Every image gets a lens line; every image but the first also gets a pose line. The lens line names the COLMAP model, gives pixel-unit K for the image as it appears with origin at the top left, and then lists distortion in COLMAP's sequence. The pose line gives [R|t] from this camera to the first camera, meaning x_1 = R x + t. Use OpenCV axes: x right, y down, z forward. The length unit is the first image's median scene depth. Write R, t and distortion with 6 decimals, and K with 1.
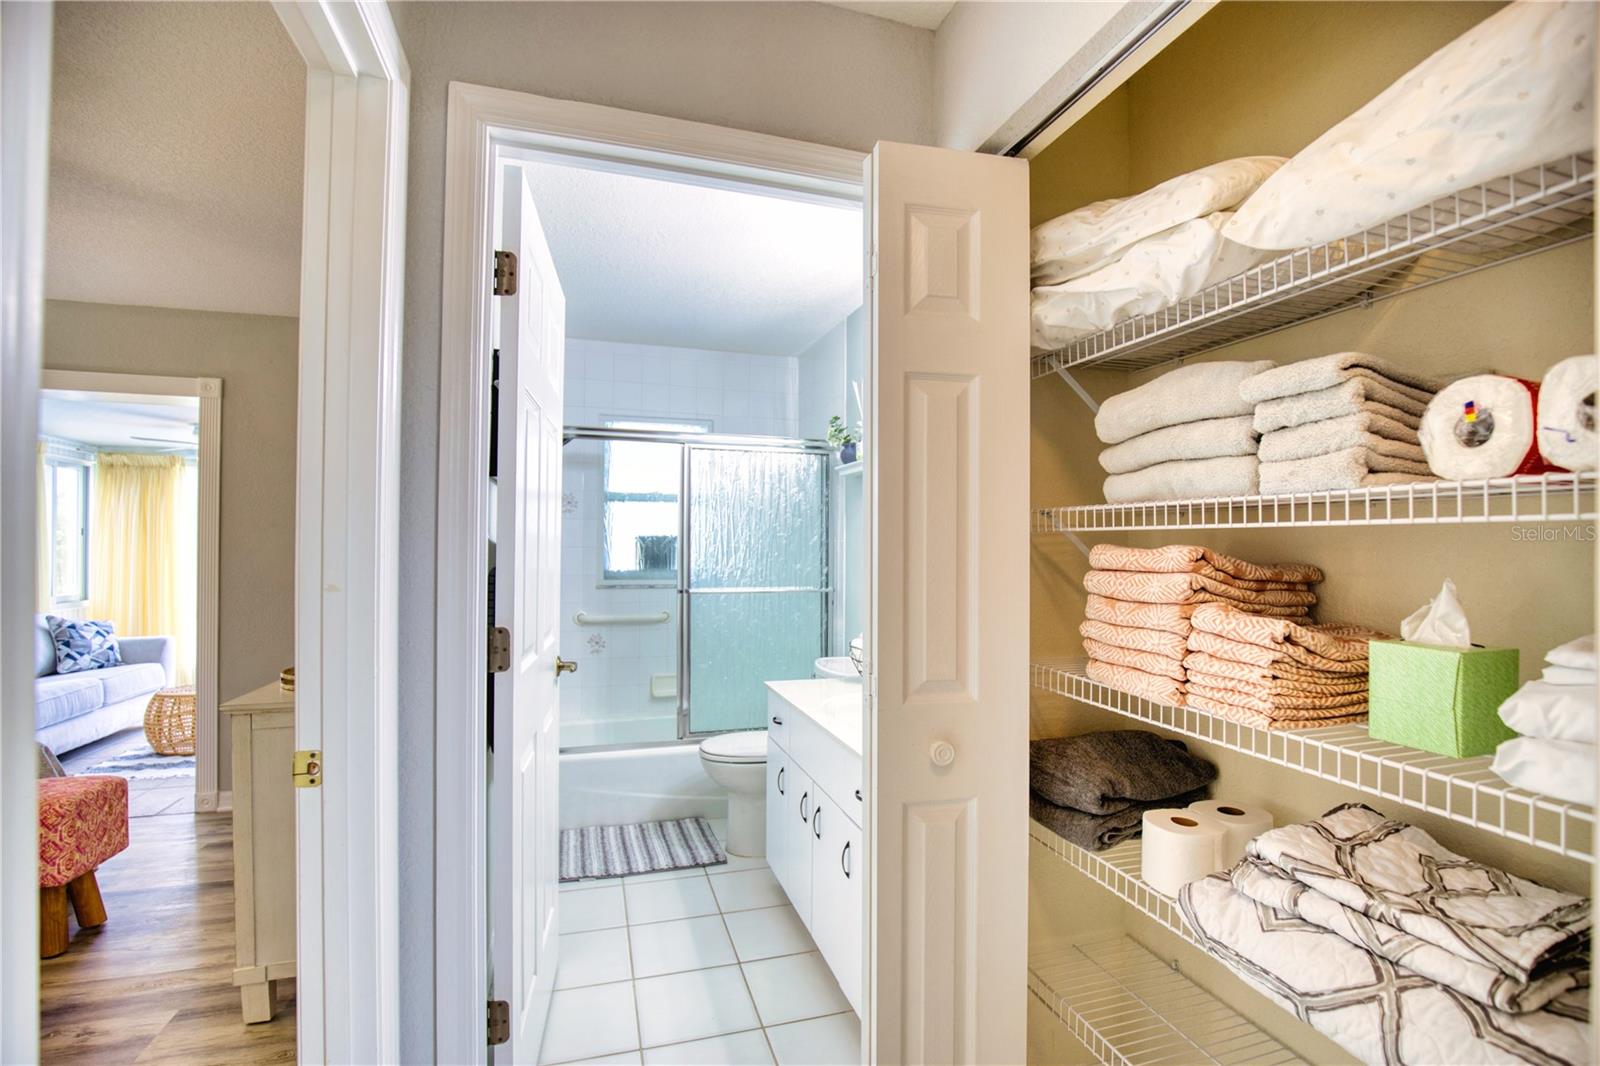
lens RADIAL K [[731.4, 0, 805.5], [0, 731.4, 539.0], [0, 0, 1]] dist [-0.026578, 0.003058]
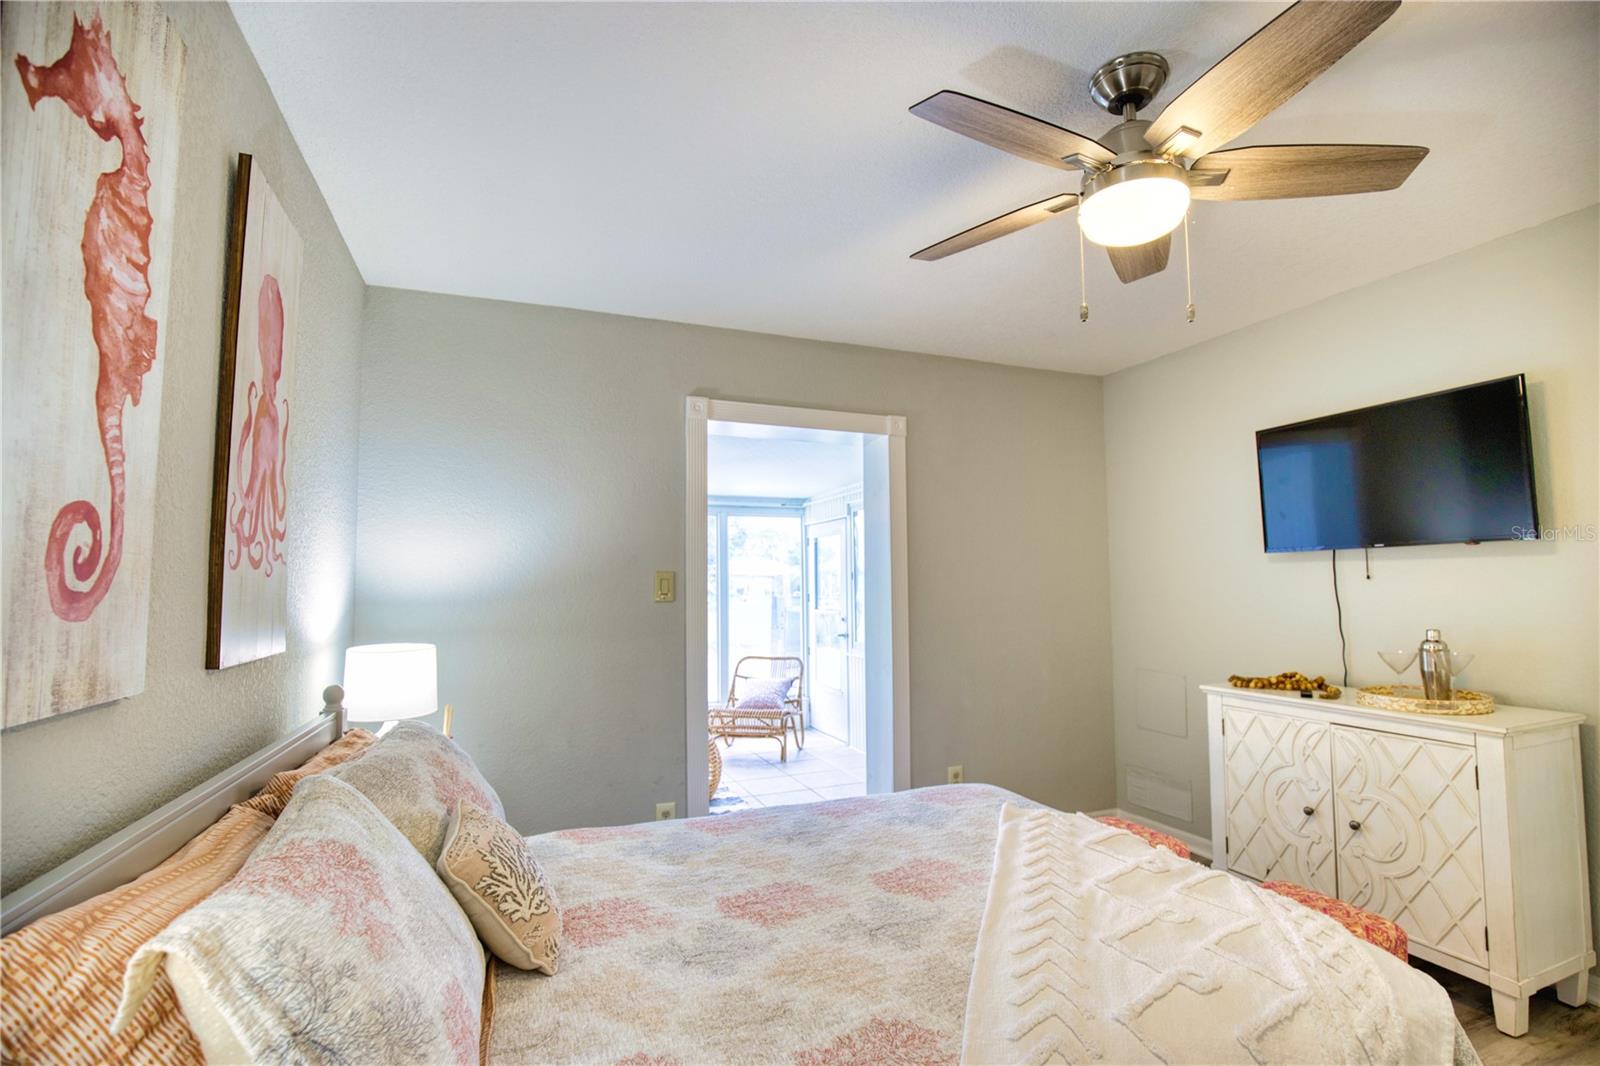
lens RADIAL K [[731.4, 0, 804.3], [0, 731.4, 534.5], [0, 0, 1]] dist [-0.026578, 0.003058]
pose [[0.996264, -0.009501, 0.085830, -0.684270], [0.014647, 0.998120, -0.059522, -0.001686], [-0.085103, 0.060556, 0.994530, 0.010664]]
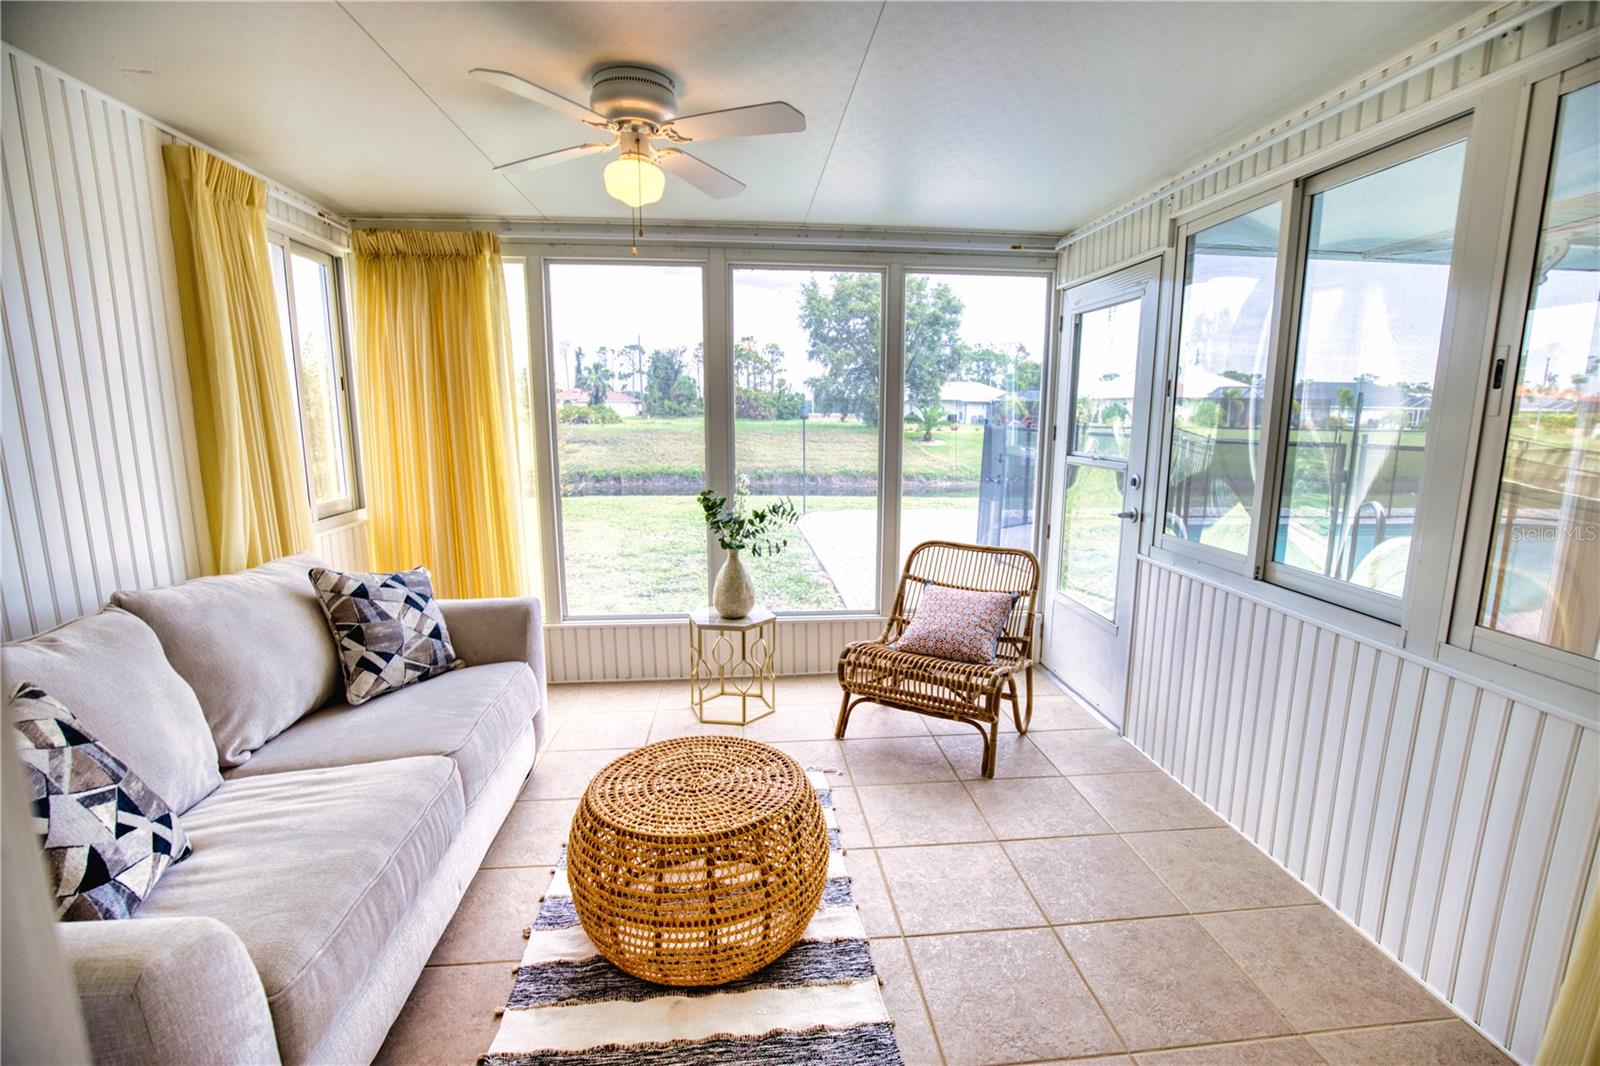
lens RADIAL K [[731.4, 0, 799.0], [0, 731.4, 542.2], [0, 0, 1]] dist [-0.026578, 0.003058]
pose [[0.978580, 0.035279, -0.202821, -0.657532], [0.002465, 0.983128, 0.182902, 0.009209], [0.205851, -0.179484, 0.961983, 0.614885]]
